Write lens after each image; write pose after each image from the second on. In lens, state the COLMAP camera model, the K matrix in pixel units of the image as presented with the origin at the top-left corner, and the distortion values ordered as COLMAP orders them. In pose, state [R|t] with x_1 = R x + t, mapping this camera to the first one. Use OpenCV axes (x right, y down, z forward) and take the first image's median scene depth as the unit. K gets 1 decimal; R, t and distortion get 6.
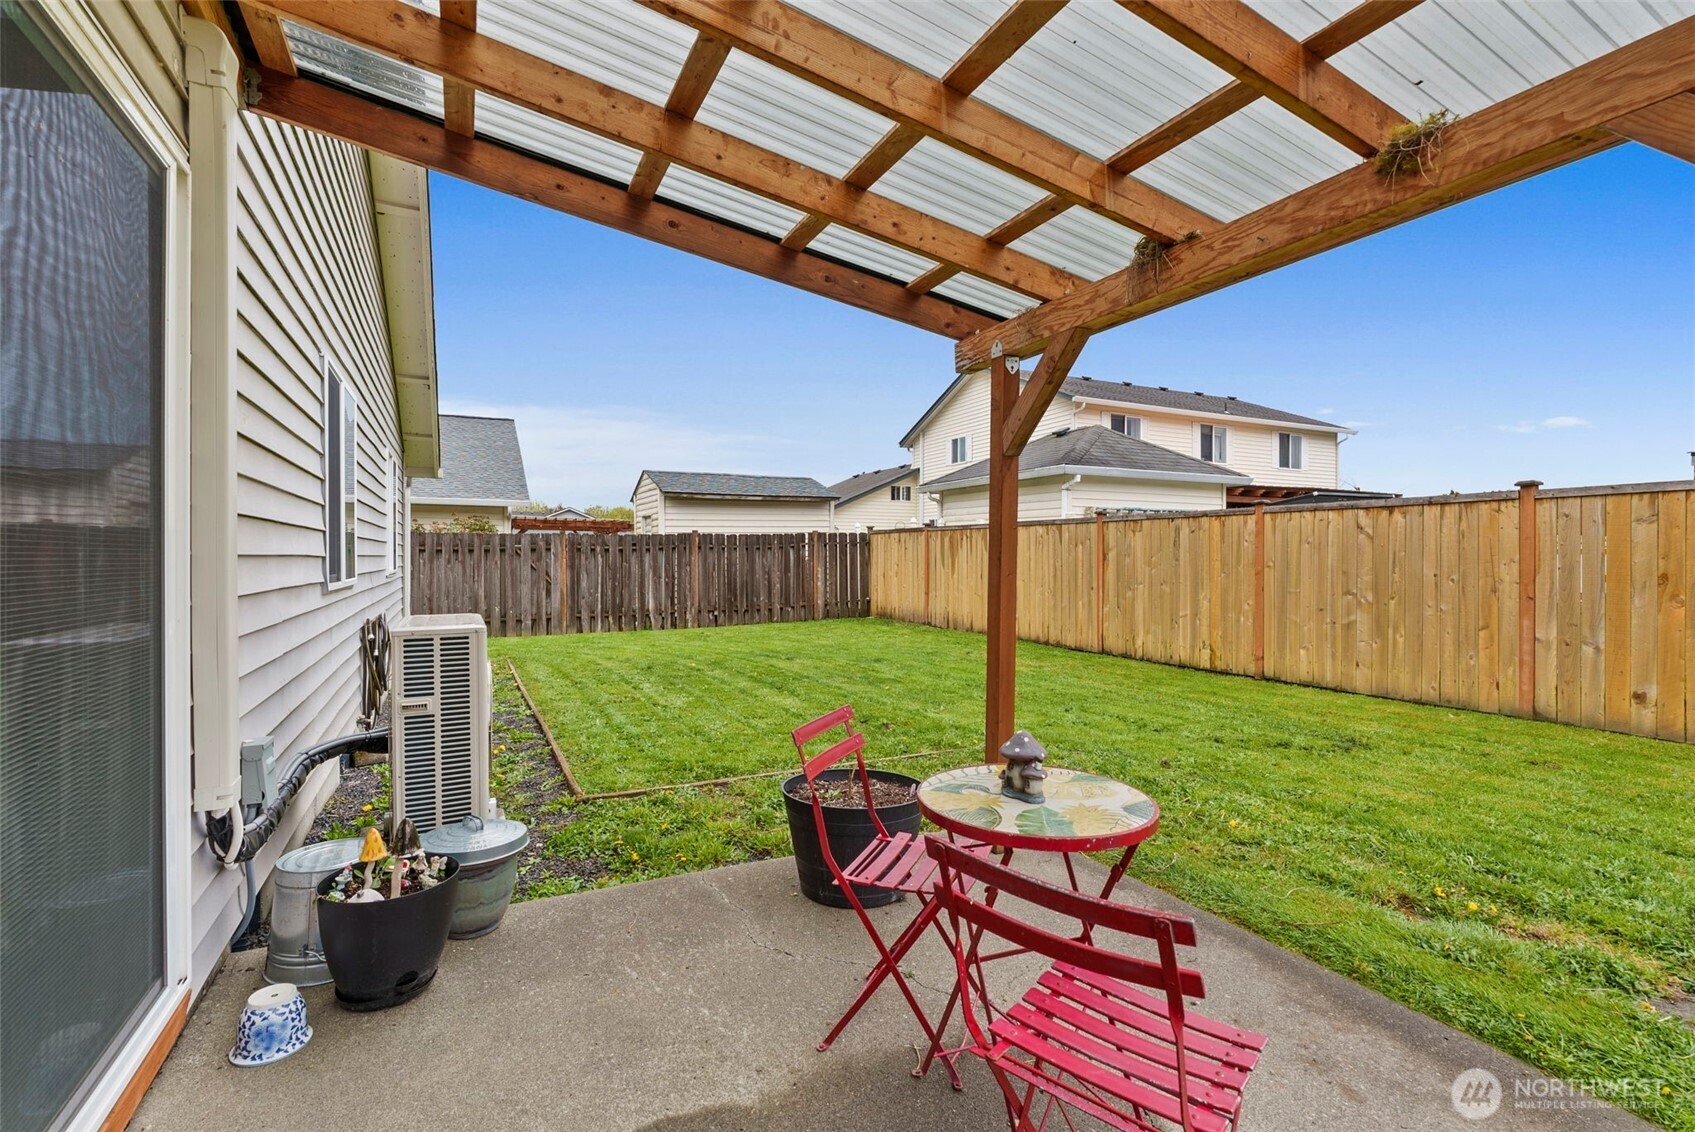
lens RADIAL K [[769.8, 0, 848.6], [0, 769.8, 566.1], [0, 0, 1]] dist [-0.005410, 0.002145]
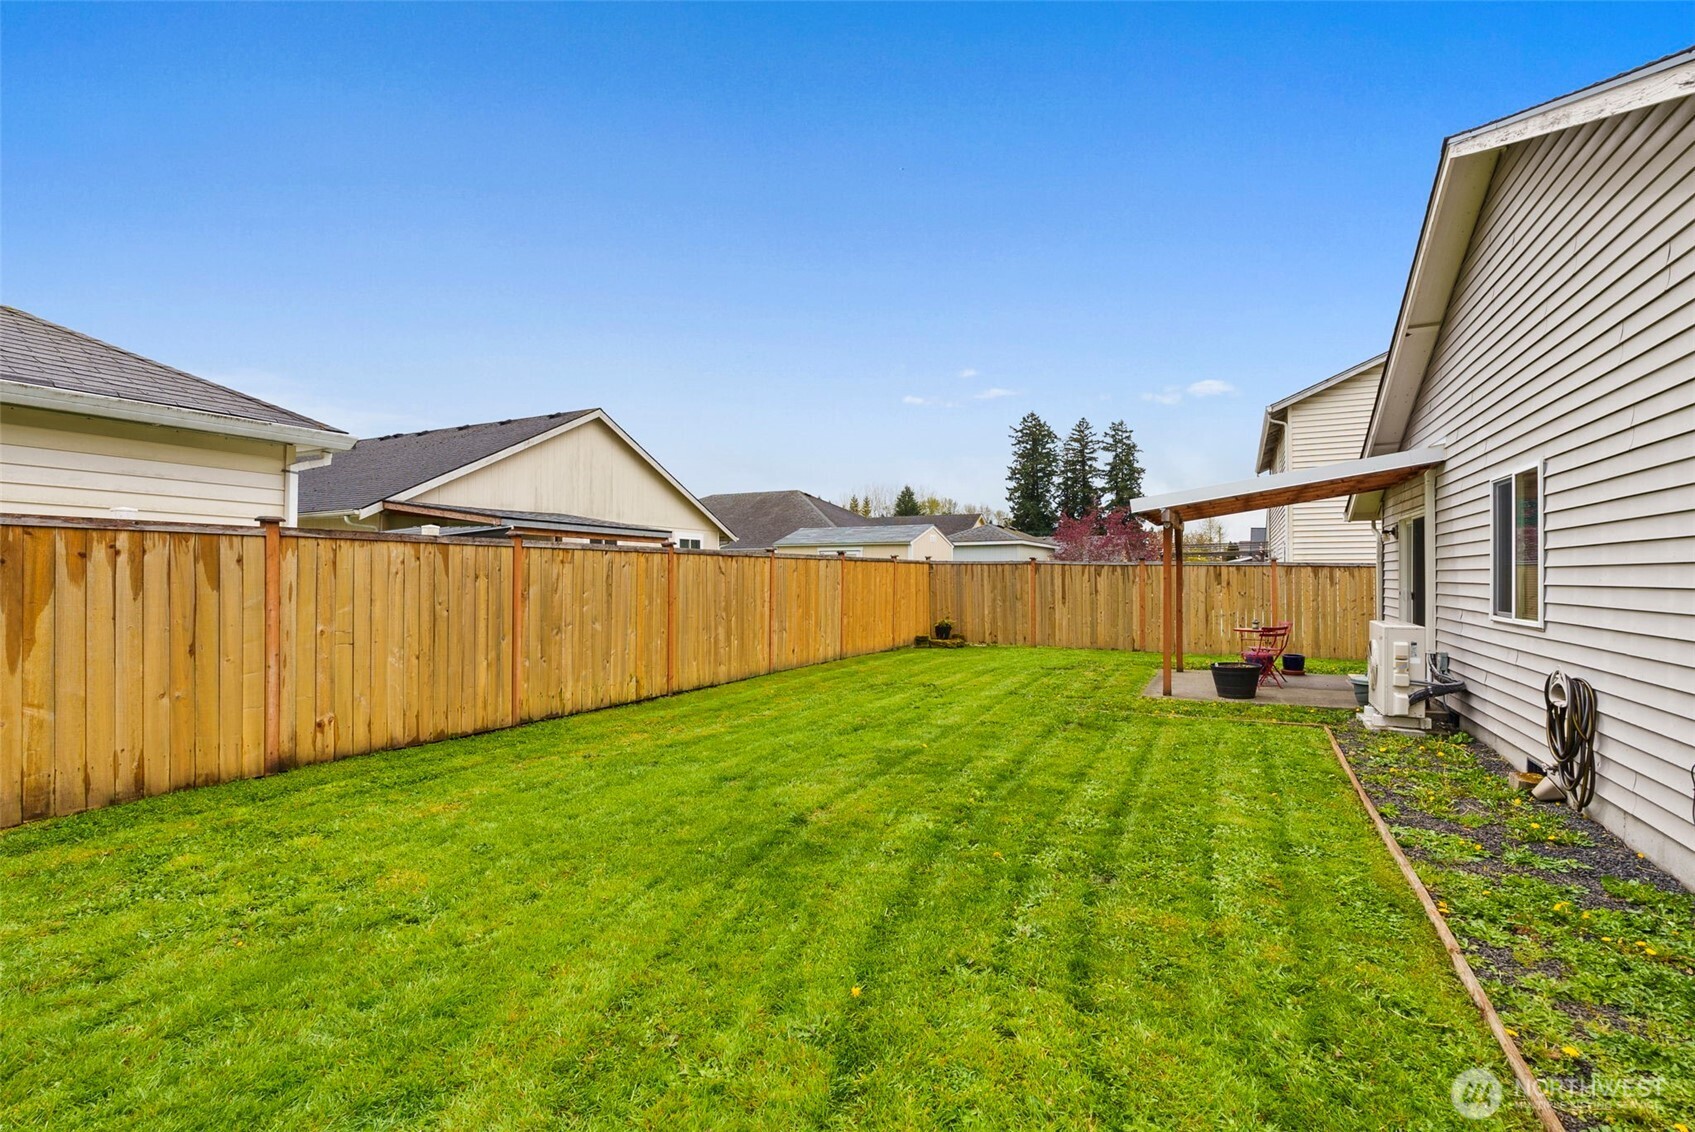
lens RADIAL K [[769.8, 0, 840.7], [0, 769.8, 573.1], [0, 0, 1]] dist [-0.005410, 0.002145]
pose [[-0.588876, -0.000328, 0.808223, -0.428095], [0.007200, 0.999958, 0.005652, -0.032829], [-0.808191, 0.009148, -0.588849, 1.126406]]
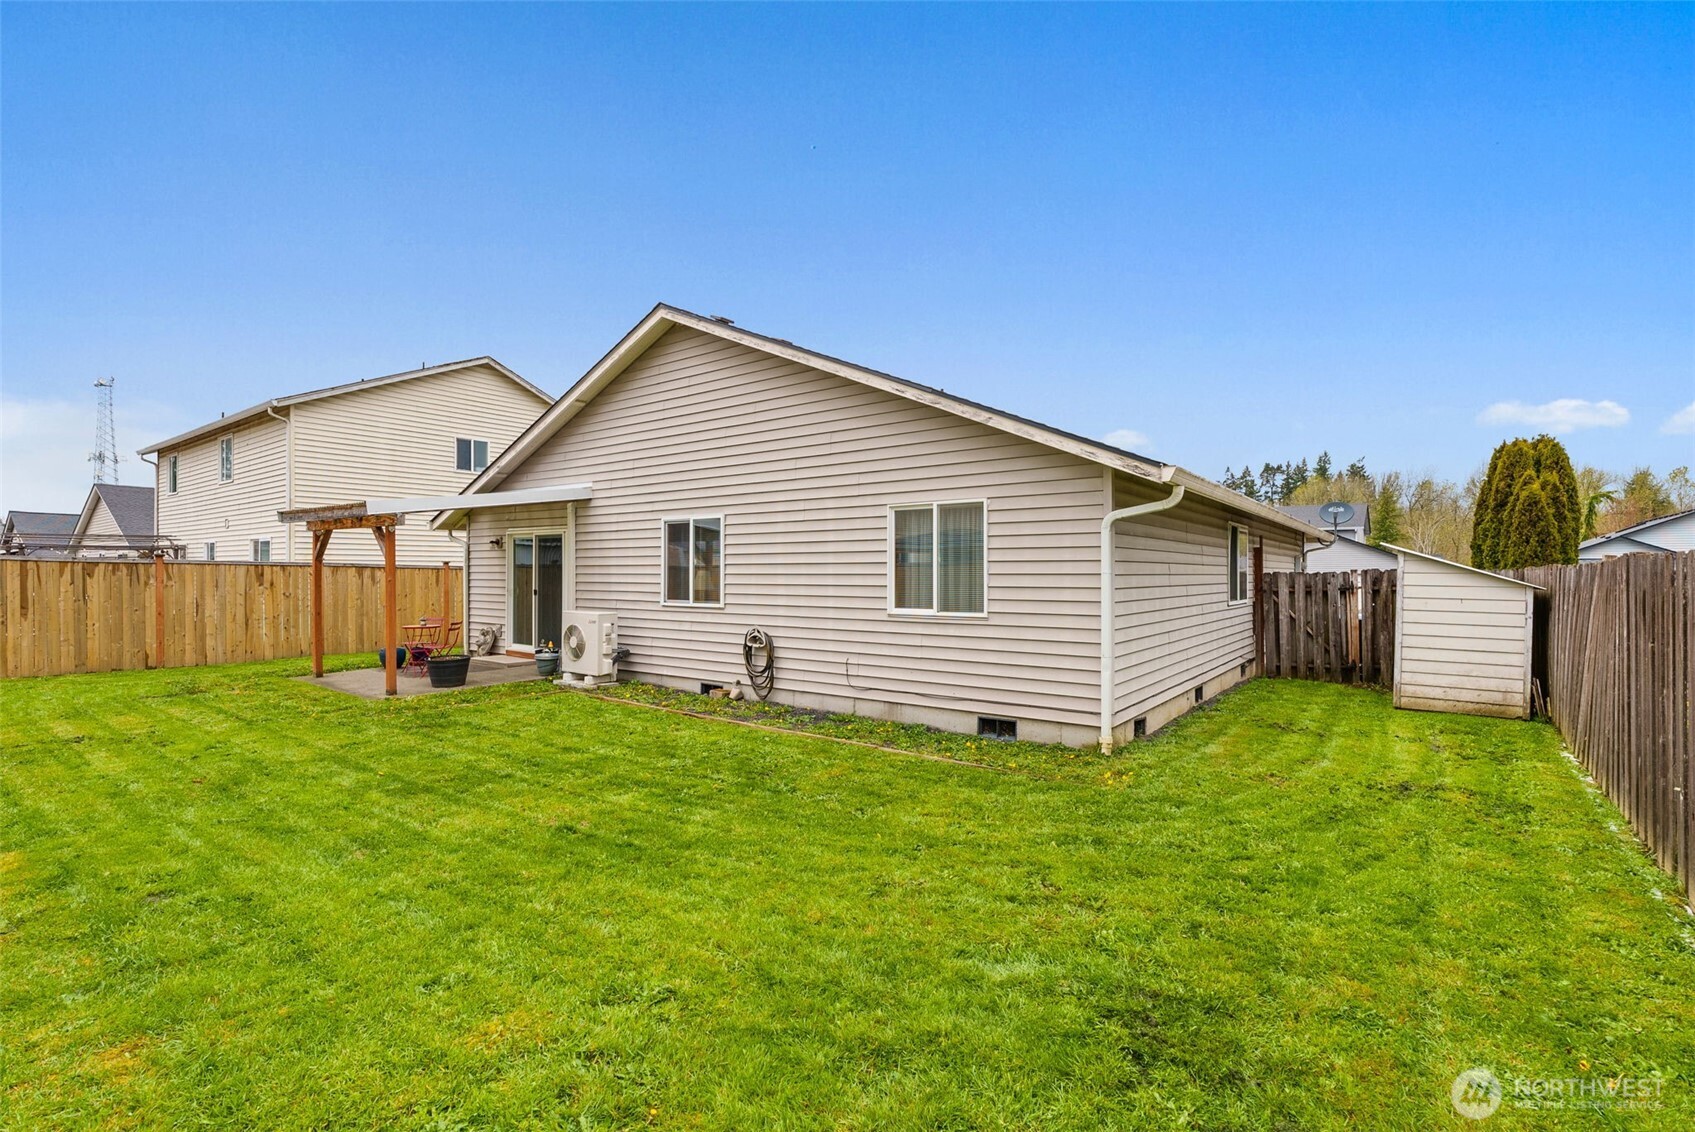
lens RADIAL K [[769.8, 0, 839.8], [0, 769.8, 577.1], [0, 0, 1]] dist [-0.005410, 0.002145]
pose [[-0.899027, -0.002127, -0.437889, -0.017018], [-0.009318, 0.999855, 0.014273, -0.041022], [0.437795, 0.016912, -0.898916, 1.342865]]
